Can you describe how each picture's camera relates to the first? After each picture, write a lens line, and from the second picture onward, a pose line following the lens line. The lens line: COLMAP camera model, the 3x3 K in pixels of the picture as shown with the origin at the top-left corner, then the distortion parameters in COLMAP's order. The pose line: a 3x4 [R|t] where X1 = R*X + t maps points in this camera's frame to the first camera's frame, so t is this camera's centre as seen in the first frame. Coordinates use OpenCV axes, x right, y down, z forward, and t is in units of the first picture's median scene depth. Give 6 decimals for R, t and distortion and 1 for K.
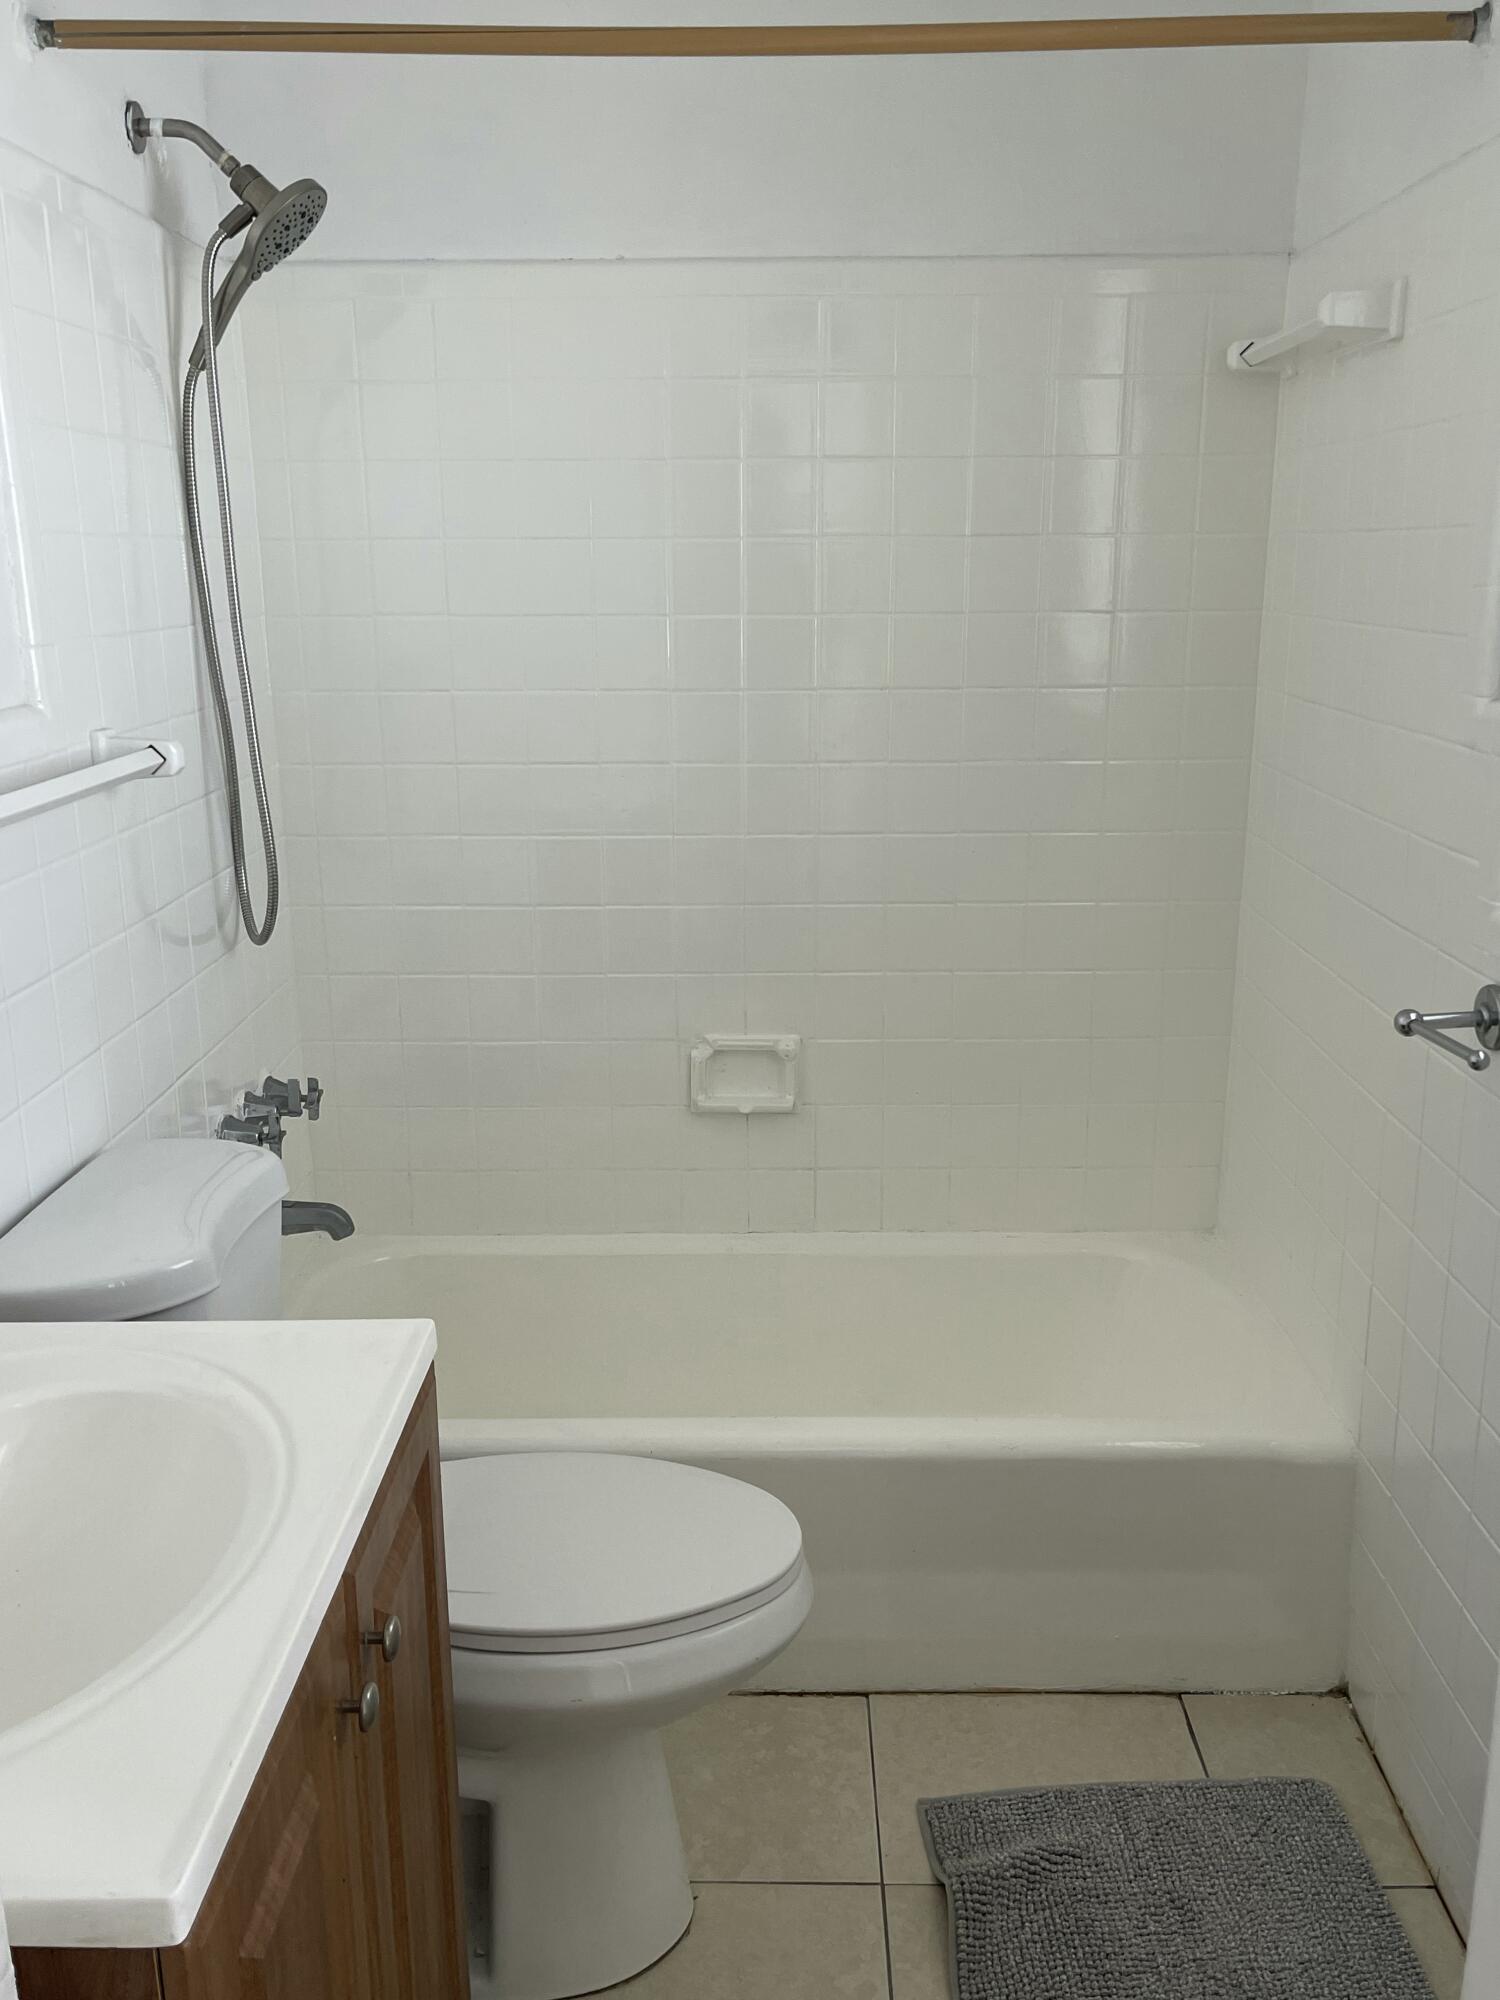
lens RADIAL K [[1760.6, 0, 768.7], [0, 1760.6, 1005.3], [0, 0, 1]] dist [0.044630, -0.072219]
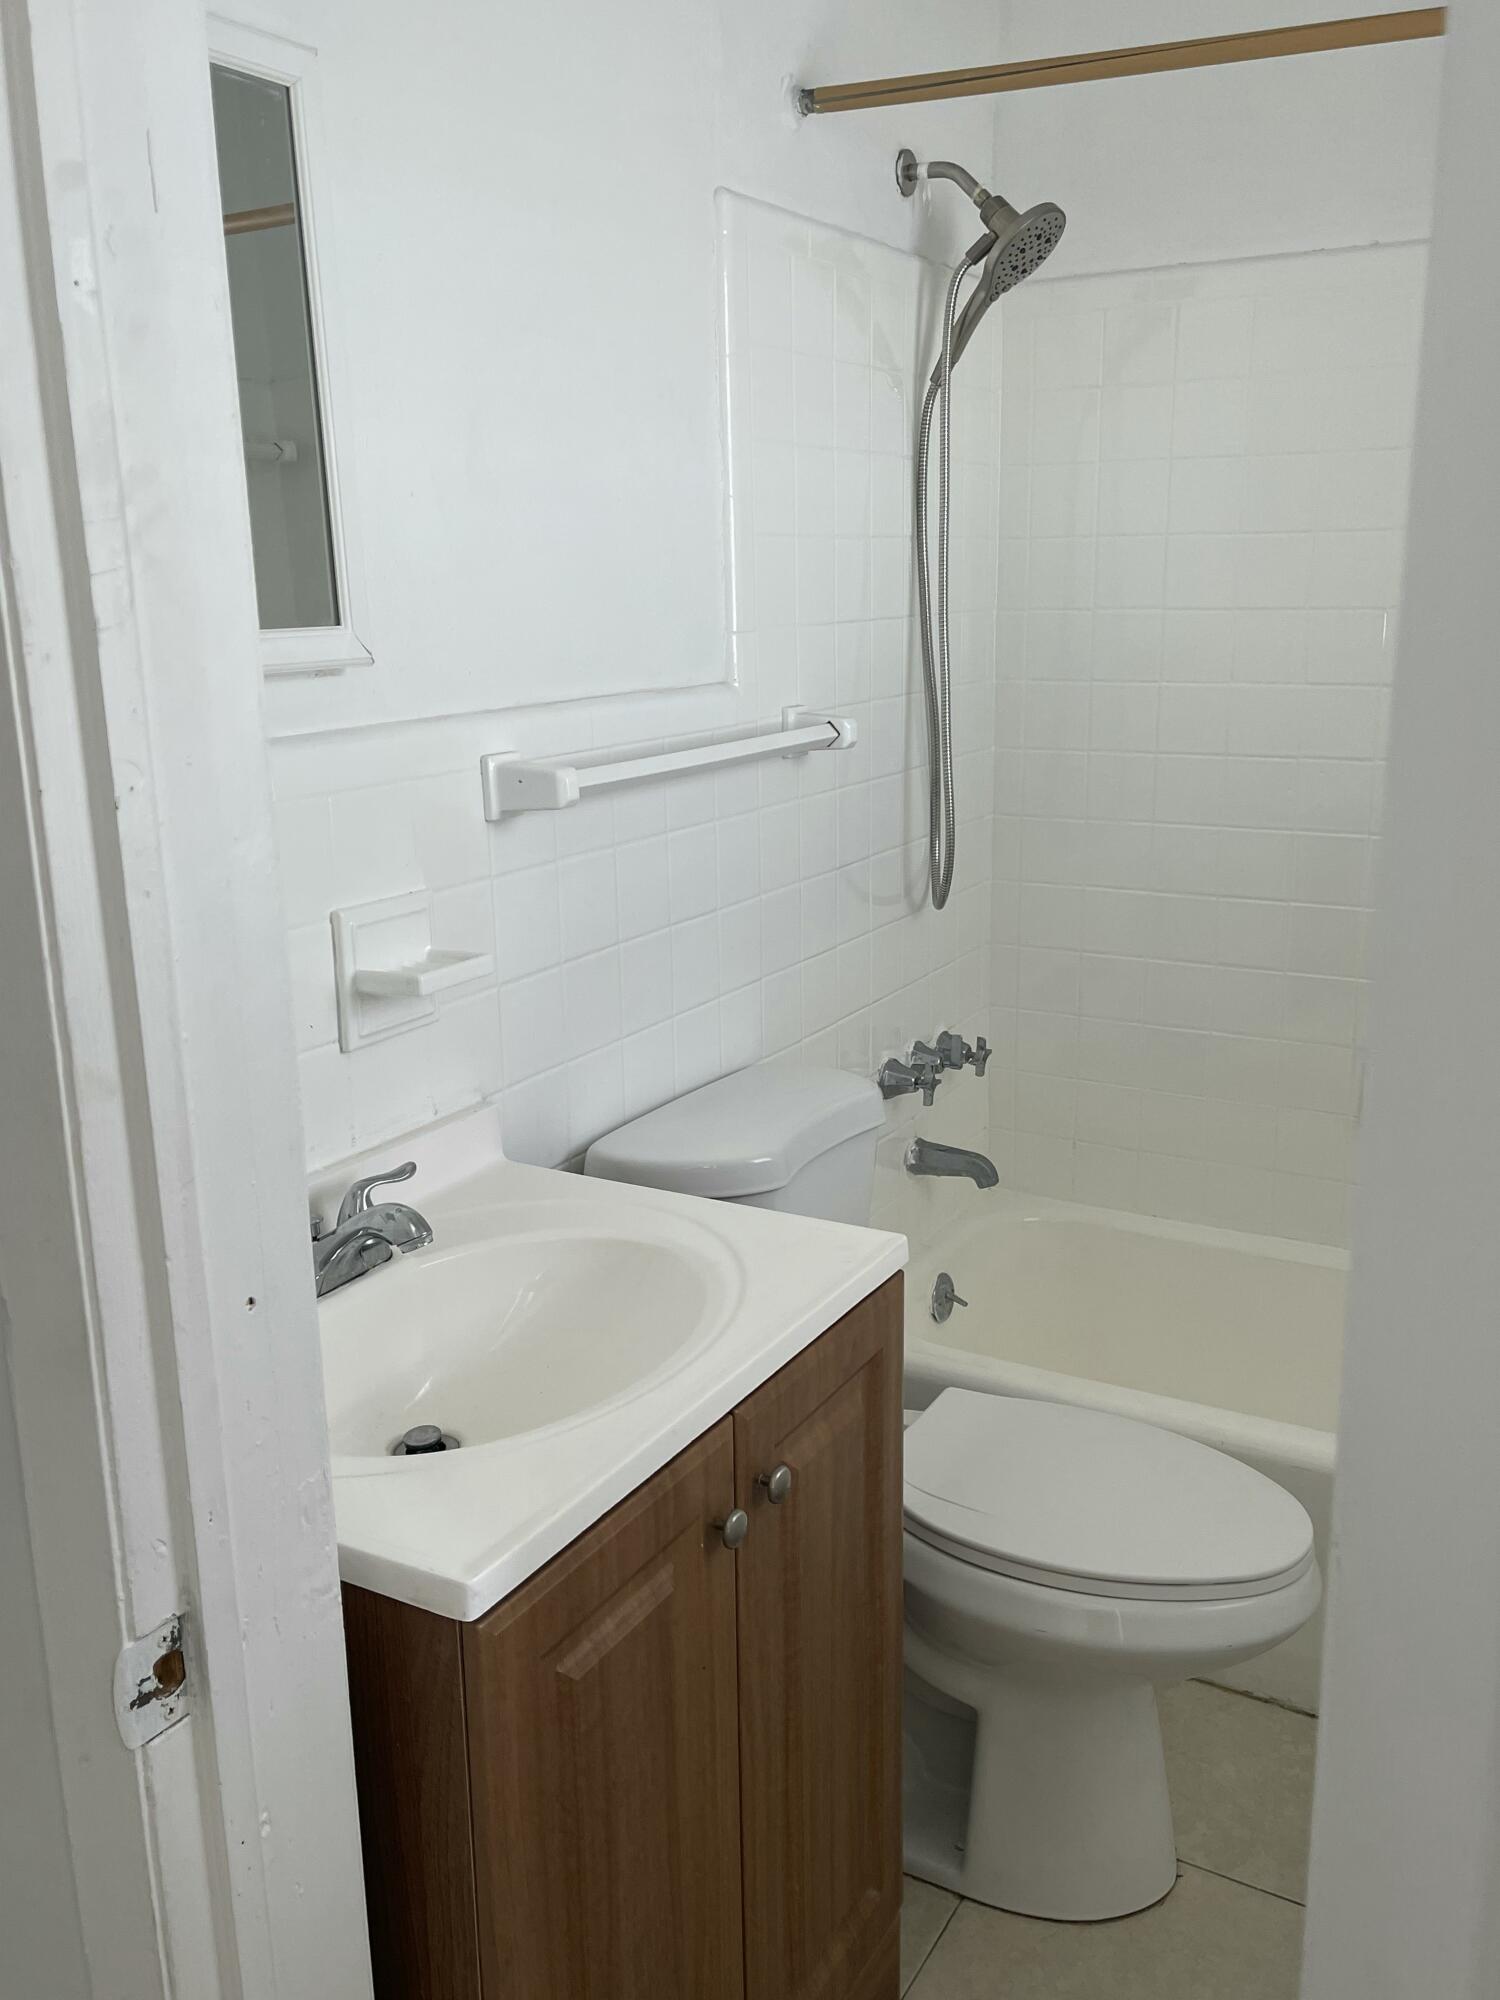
lens RADIAL K [[1760.6, 0, 738.2], [0, 1760.6, 1005.0], [0, 0, 1]] dist [0.044630, -0.072219]
pose [[0.867298, 0.110874, -0.485284, 0.153504], [-0.111457, 0.993381, 0.027764, 0.009266], [0.485150, 0.030009, 0.873916, -0.017551]]
